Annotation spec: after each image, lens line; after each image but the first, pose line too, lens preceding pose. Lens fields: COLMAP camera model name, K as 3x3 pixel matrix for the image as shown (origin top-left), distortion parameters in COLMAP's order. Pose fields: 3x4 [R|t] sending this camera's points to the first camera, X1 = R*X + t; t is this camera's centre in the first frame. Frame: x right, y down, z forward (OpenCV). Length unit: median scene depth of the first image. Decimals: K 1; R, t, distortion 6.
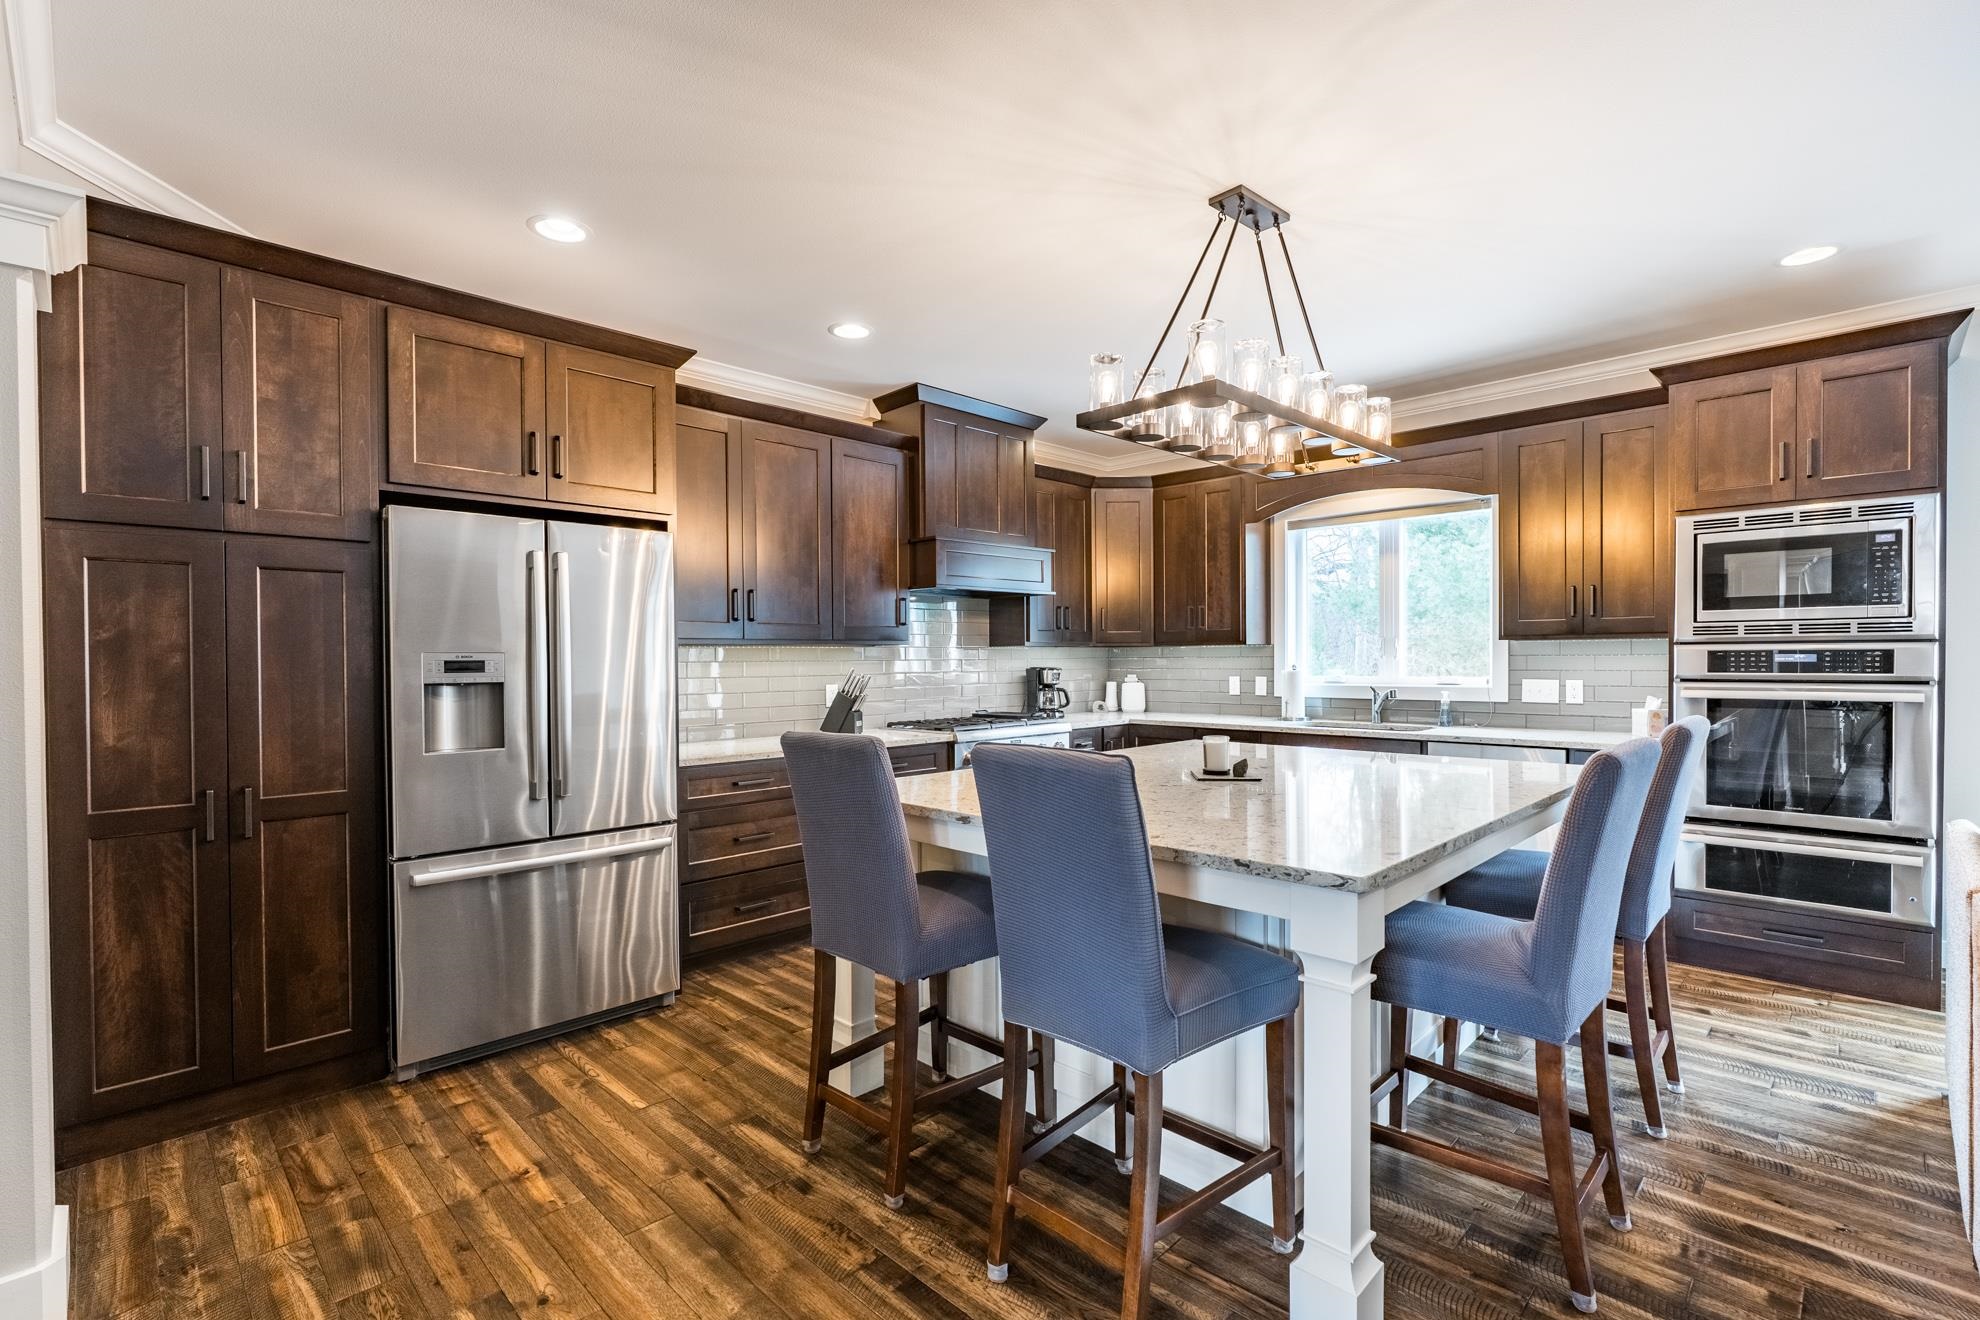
lens RADIAL K [[893.4, 0, 969.6], [0, 893.4, 666.0], [0, 0, 1]] dist [0.000109, 0.000144]
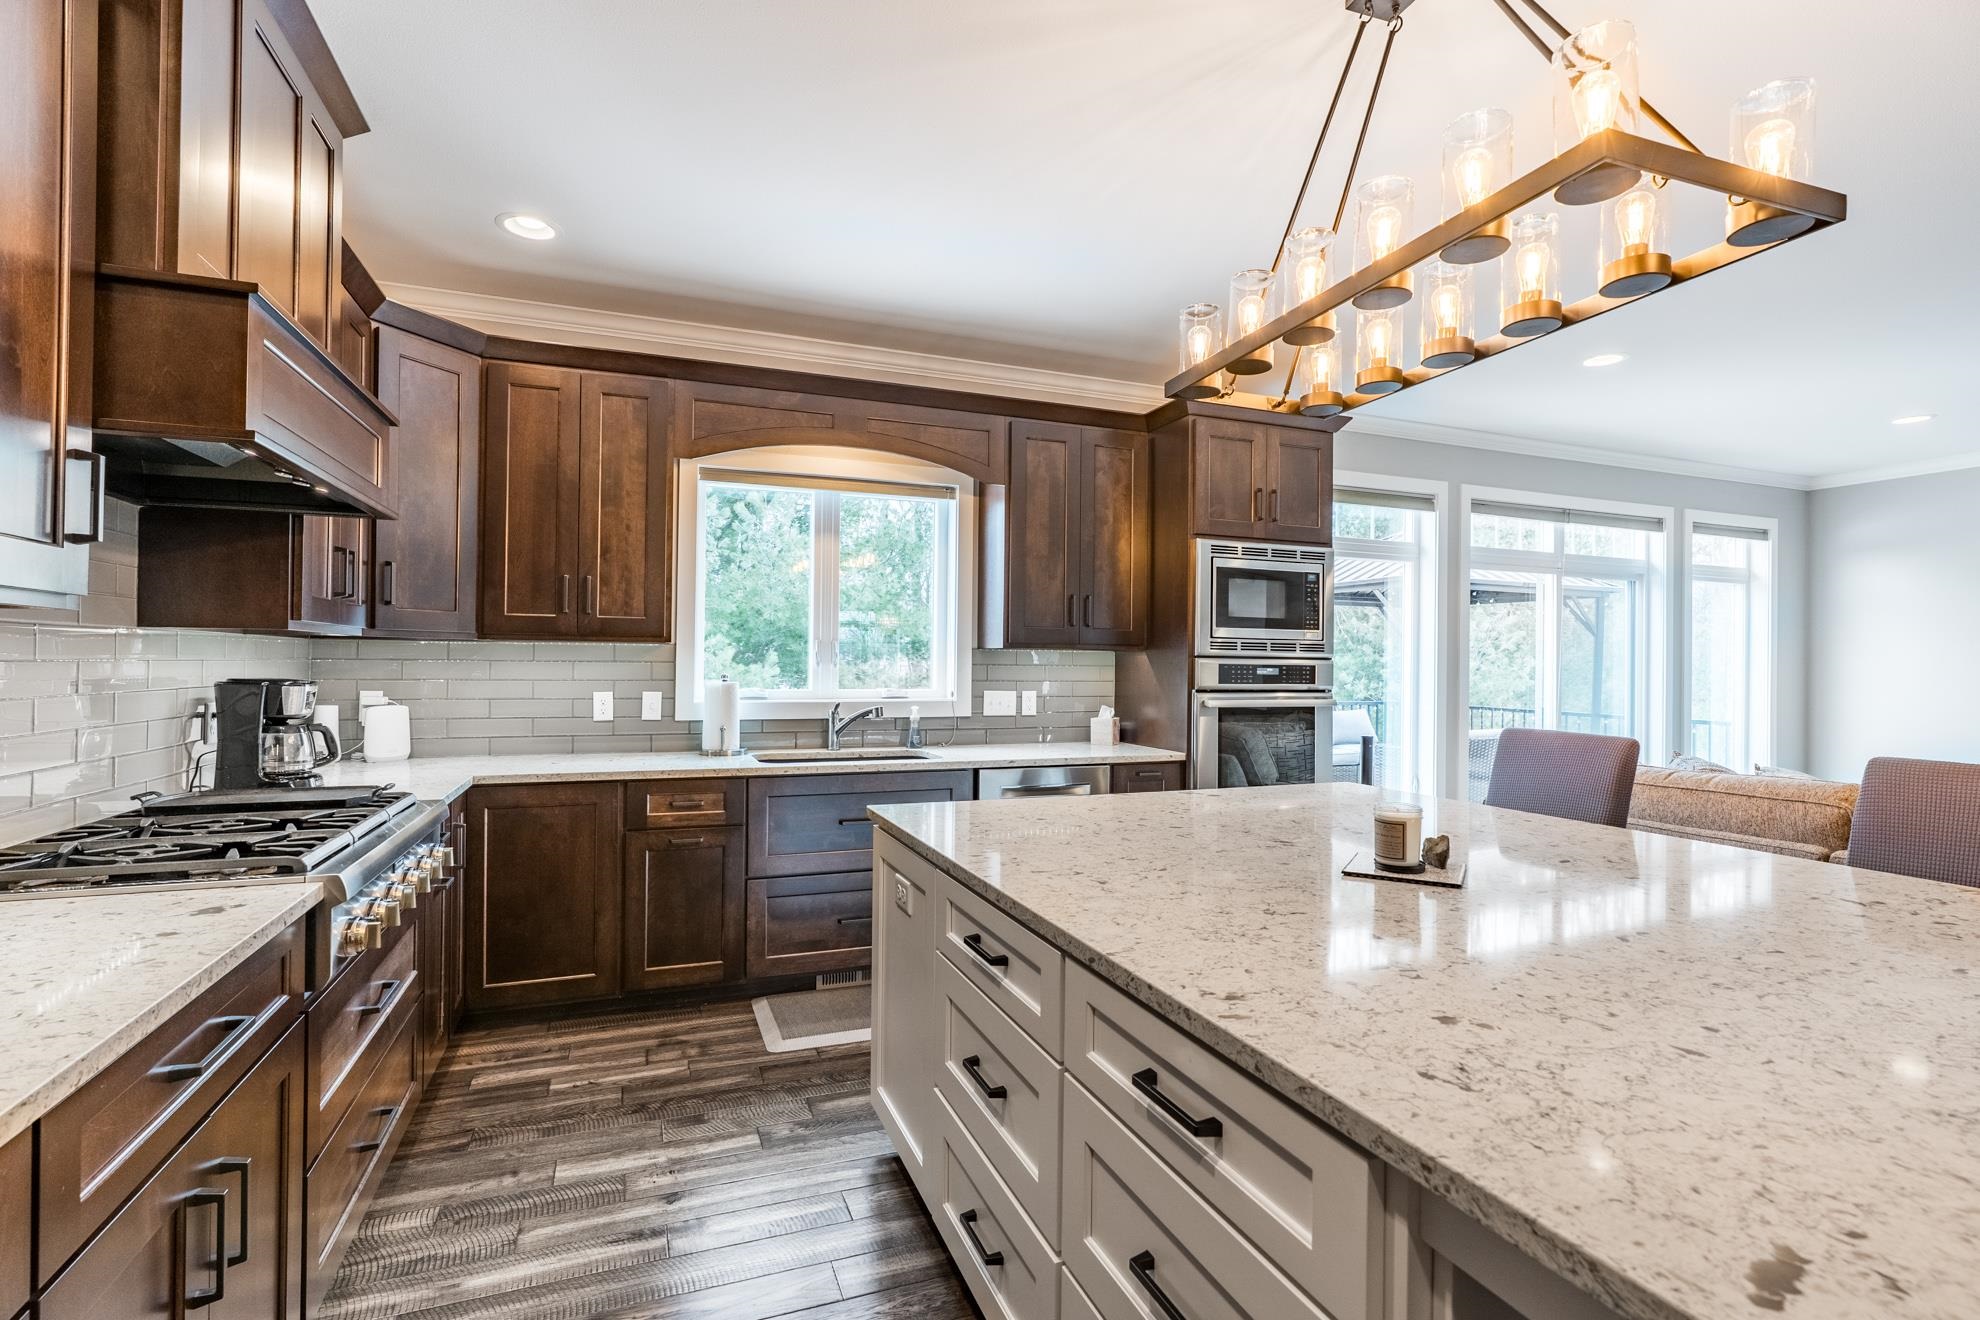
lens RADIAL K [[893.4, 0, 969.6], [0, 893.4, 666.0], [0, 0, 1]] dist [0.000109, 0.000144]
pose [[0.404883, 0.006675, 0.914344, -0.262571], [-0.004275, 0.999976, -0.005407, -0.006472], [-0.914359, -0.001719, 0.404901, 0.719749]]
